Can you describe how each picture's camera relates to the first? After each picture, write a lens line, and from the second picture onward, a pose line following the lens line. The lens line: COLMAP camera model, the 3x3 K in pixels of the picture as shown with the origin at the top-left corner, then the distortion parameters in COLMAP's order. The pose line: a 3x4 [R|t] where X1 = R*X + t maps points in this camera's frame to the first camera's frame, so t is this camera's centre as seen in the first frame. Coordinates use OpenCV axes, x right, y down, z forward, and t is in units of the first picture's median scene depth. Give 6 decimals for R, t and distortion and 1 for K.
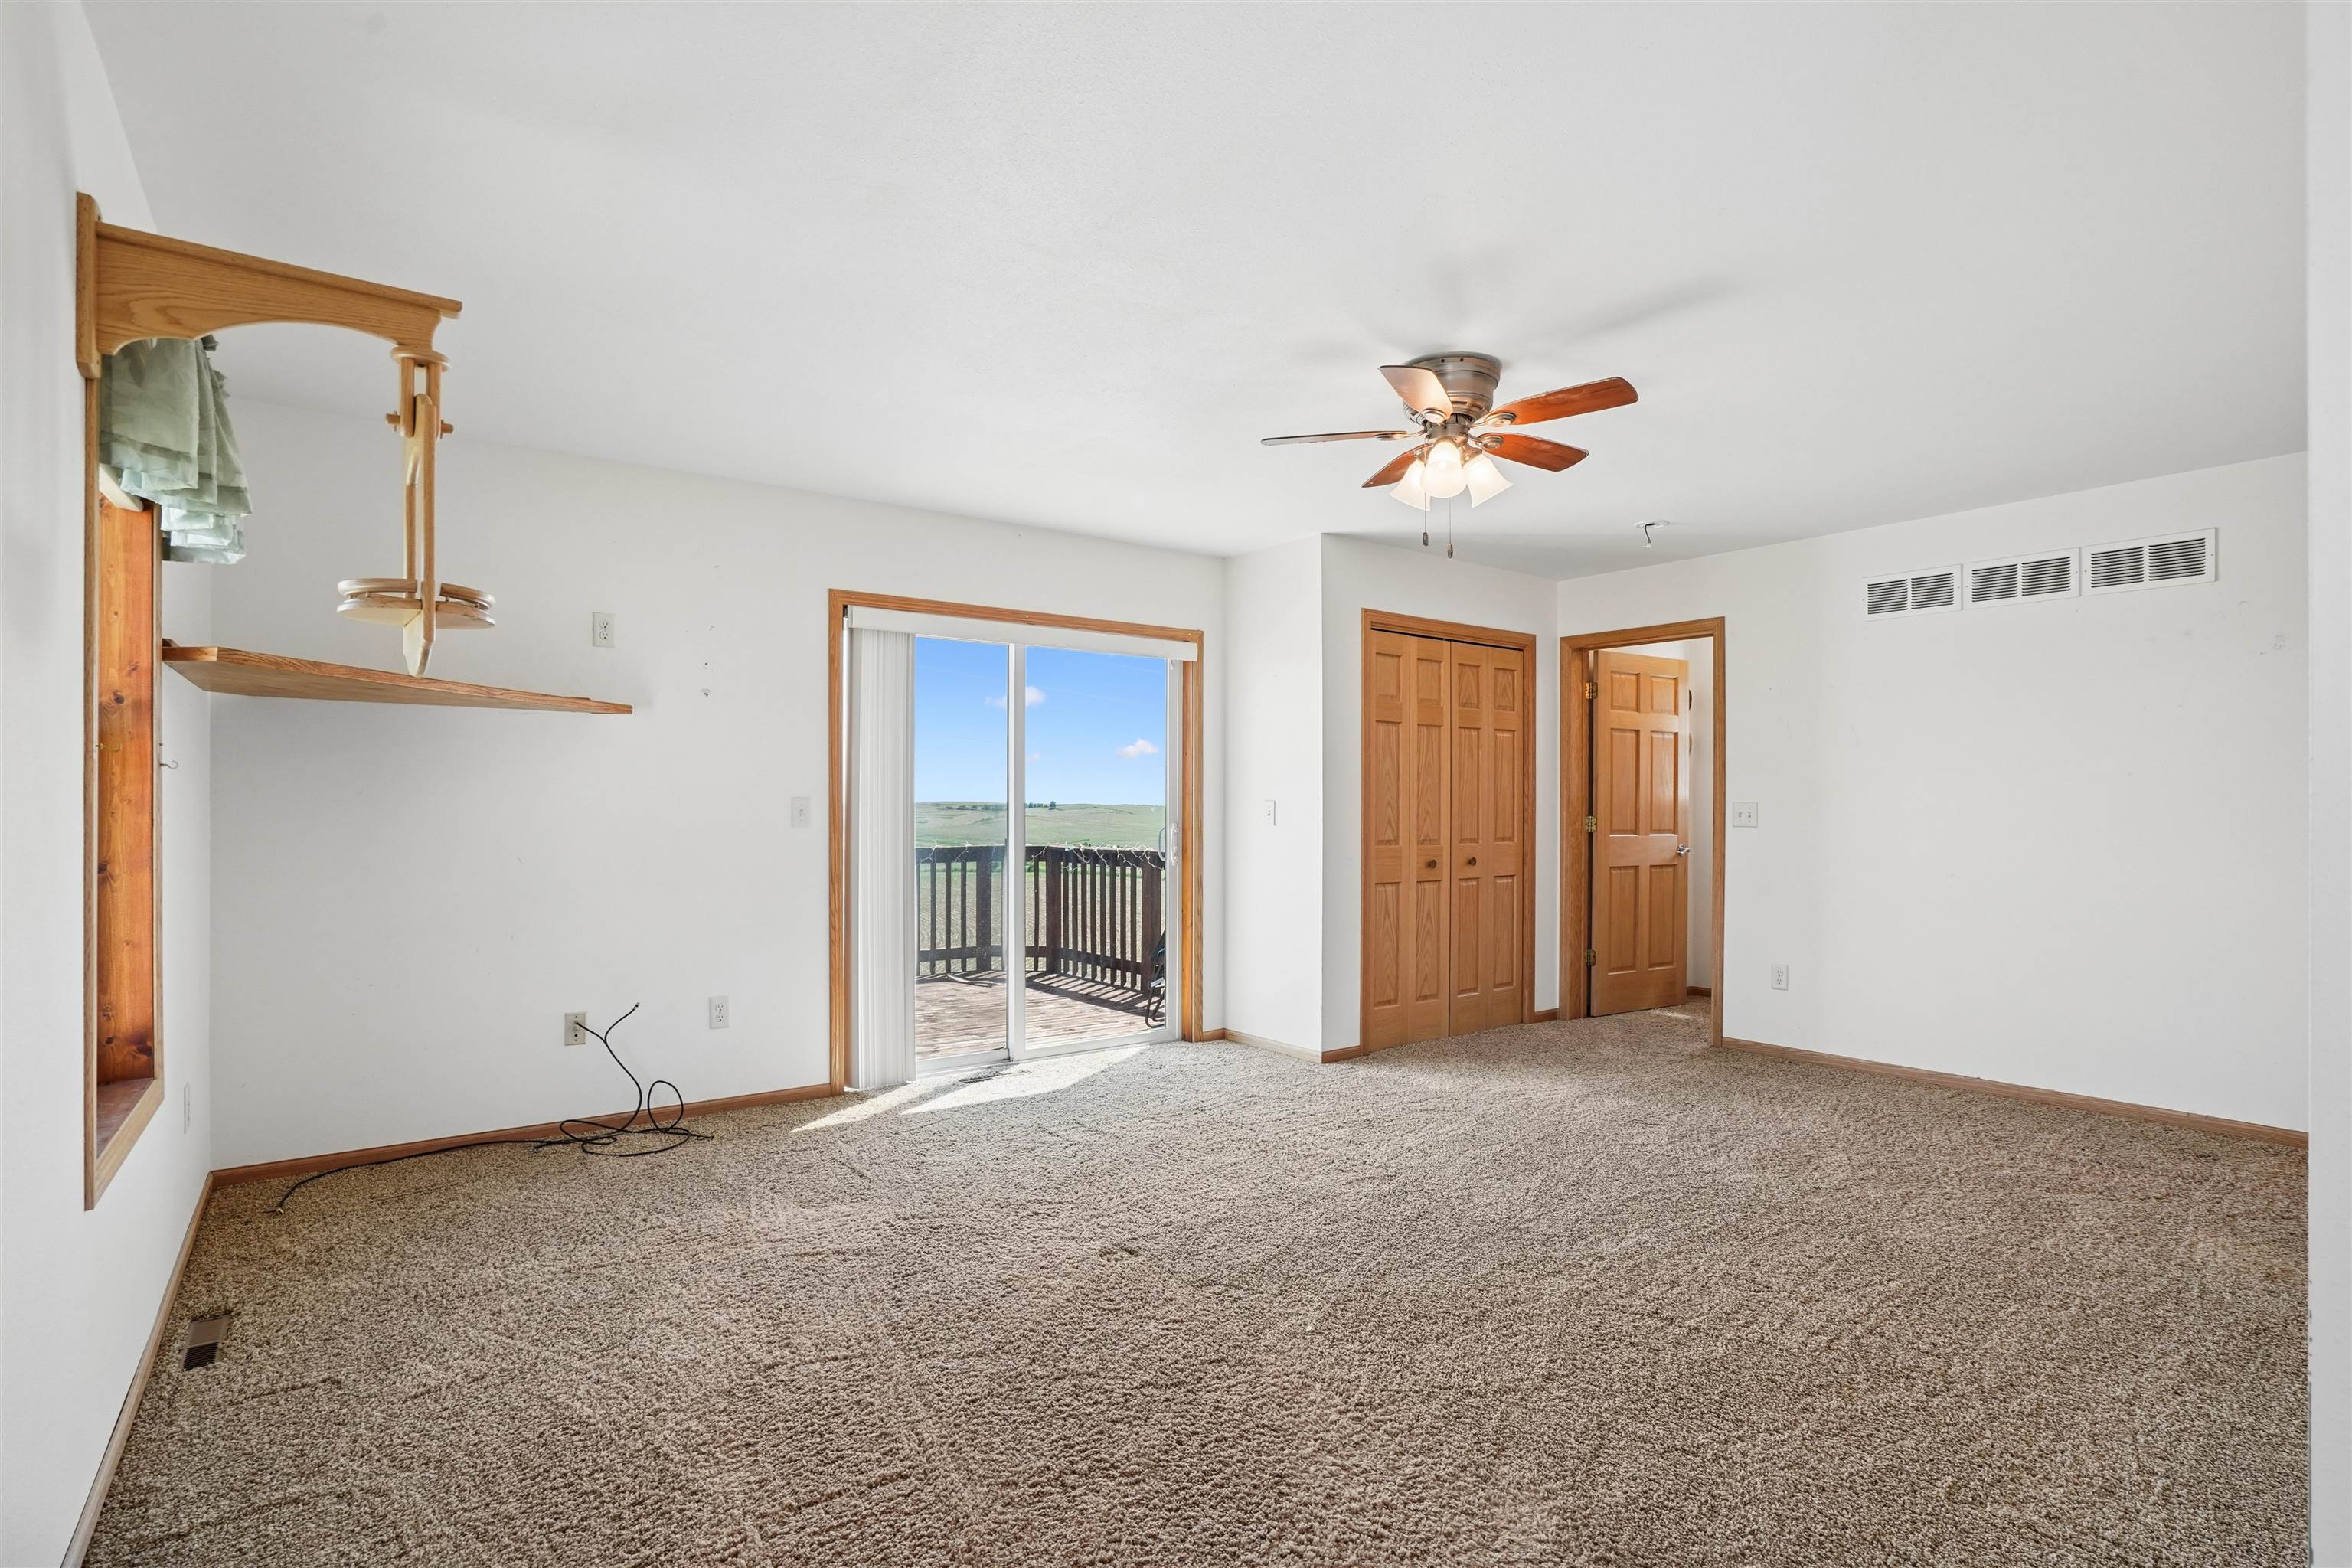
lens RADIAL K [[1145.0, 0, 1181.3], [0, 1145.0, 800.4], [0, 0, 1]] dist [-0.019491, 0.000427]
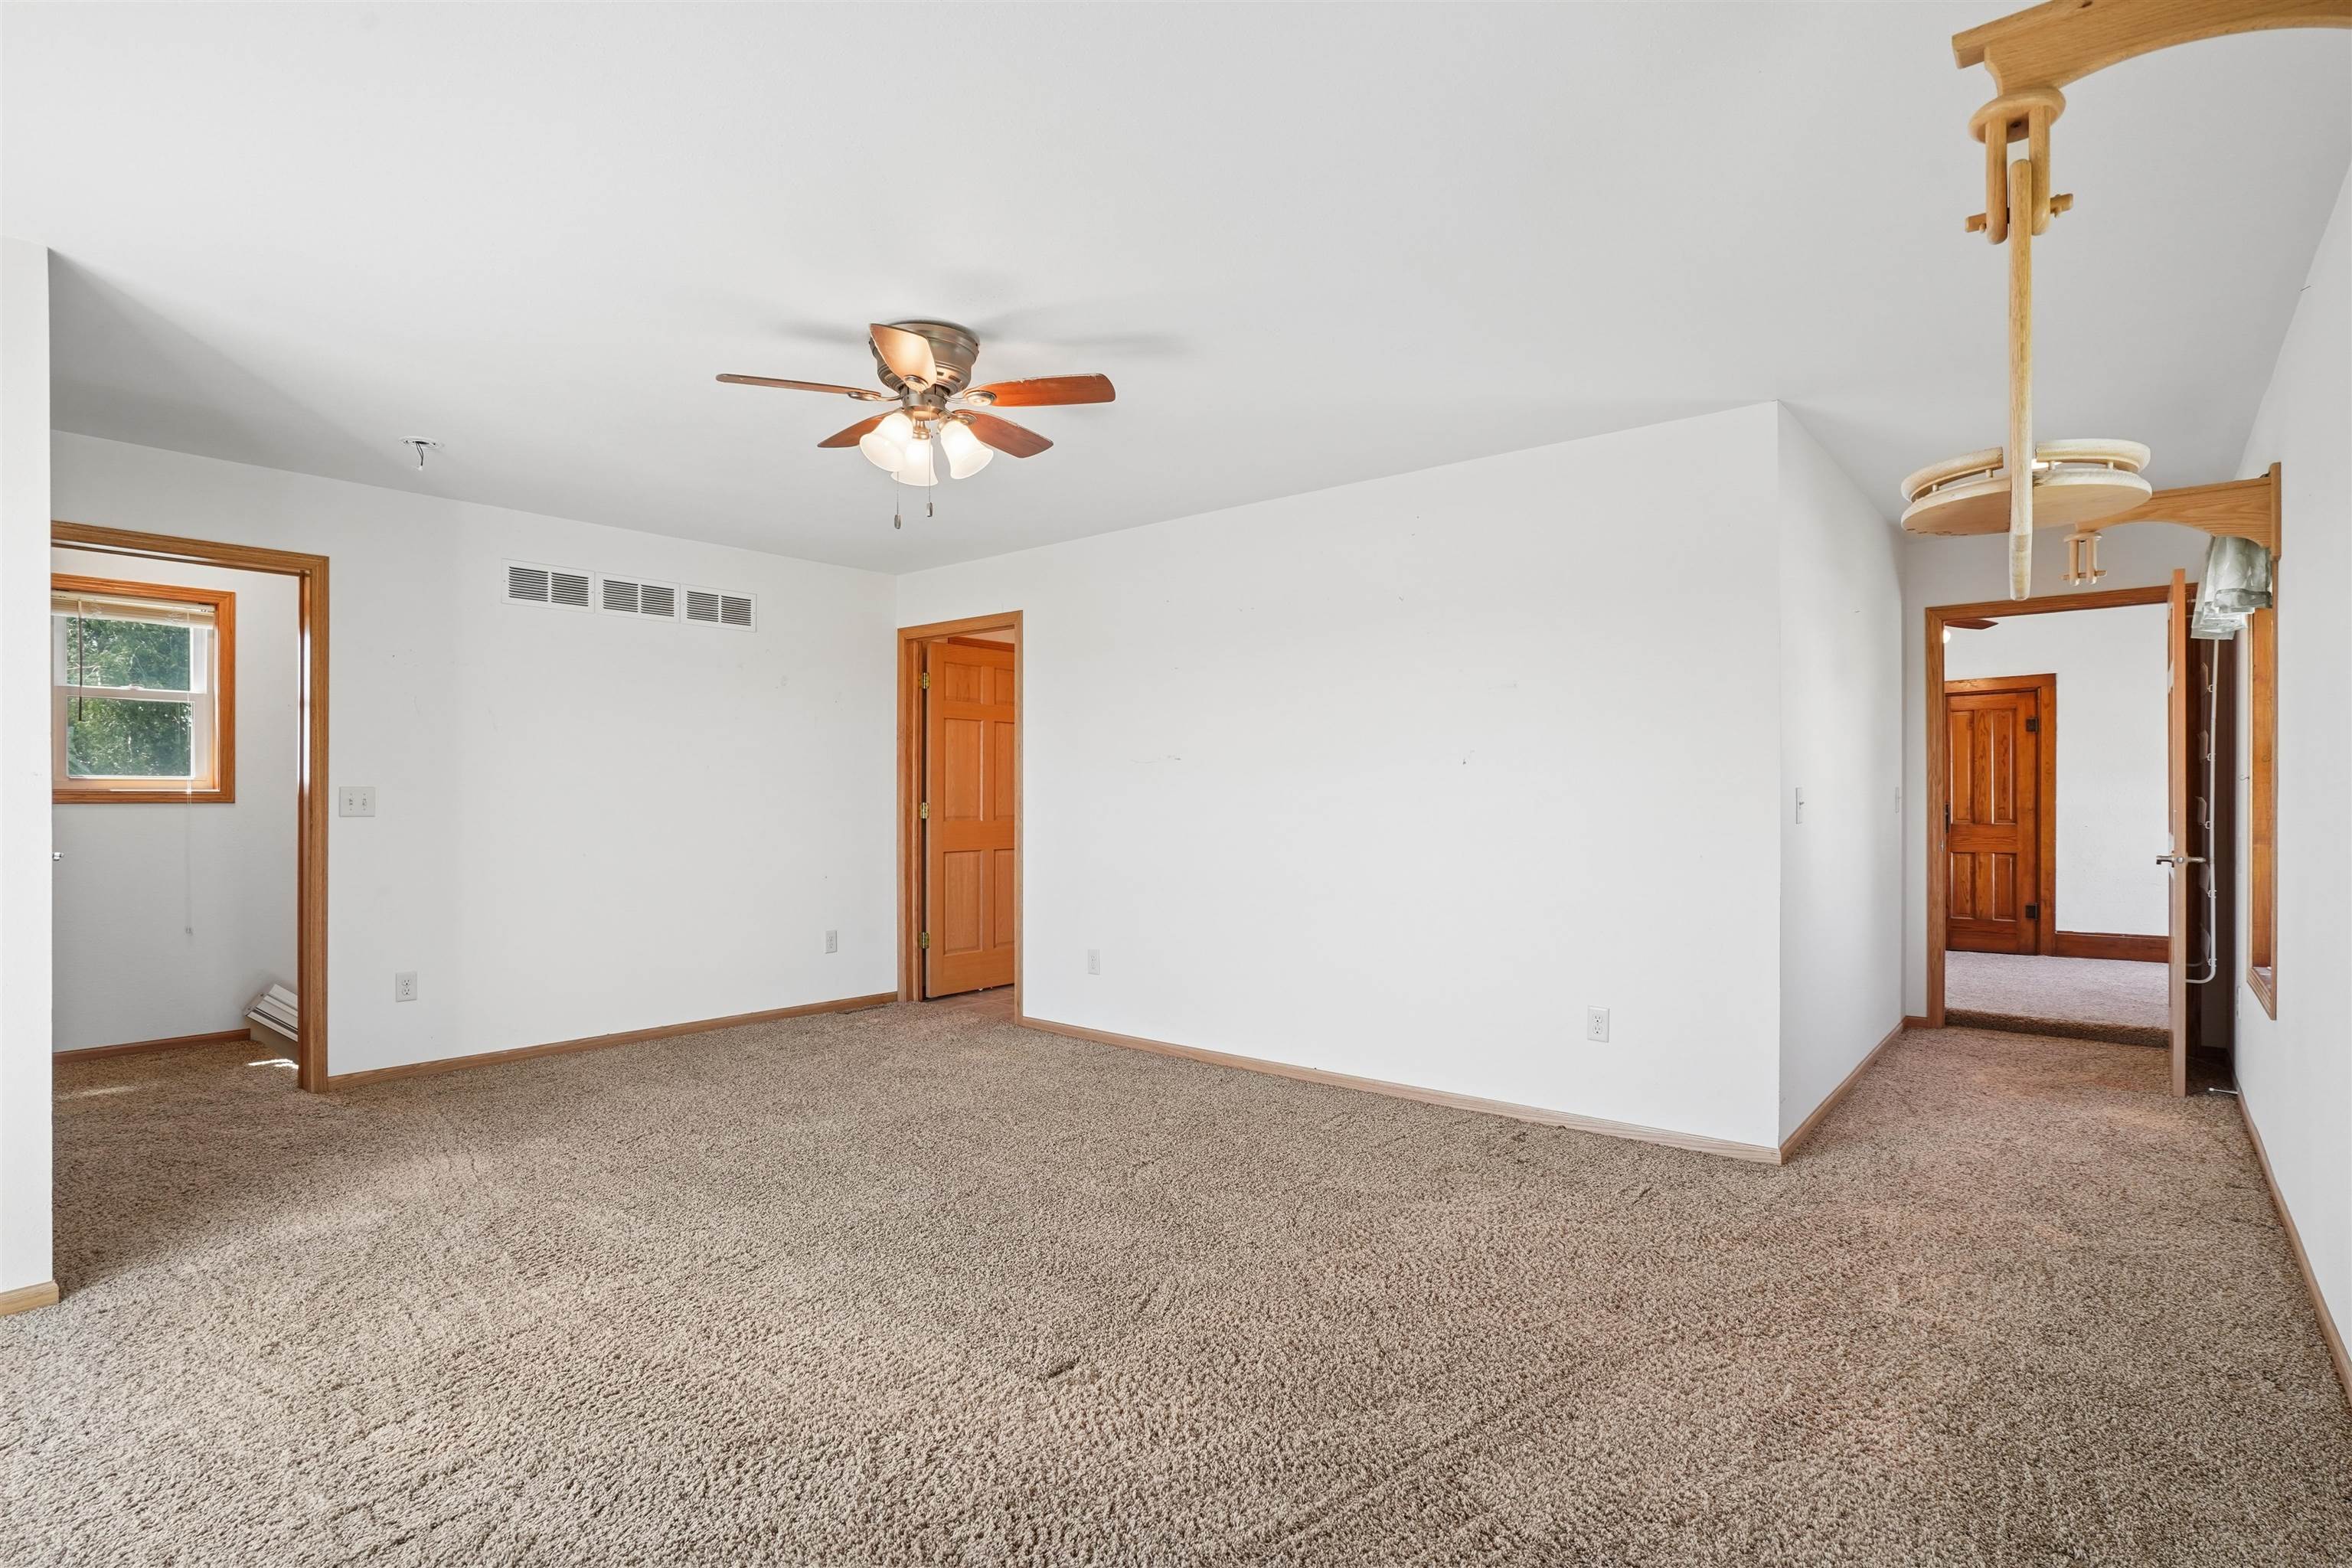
lens RADIAL K [[1145.0, 0, 1183.7], [0, 1145.0, 789.6], [0, 0, 1]] dist [-0.019491, 0.000427]
pose [[-0.209308, -0.000047, 0.977850, -0.517582], [-0.006337, 0.999979, -0.001308, 0.000590], [-0.977829, -0.006470, -0.209304, 0.682771]]
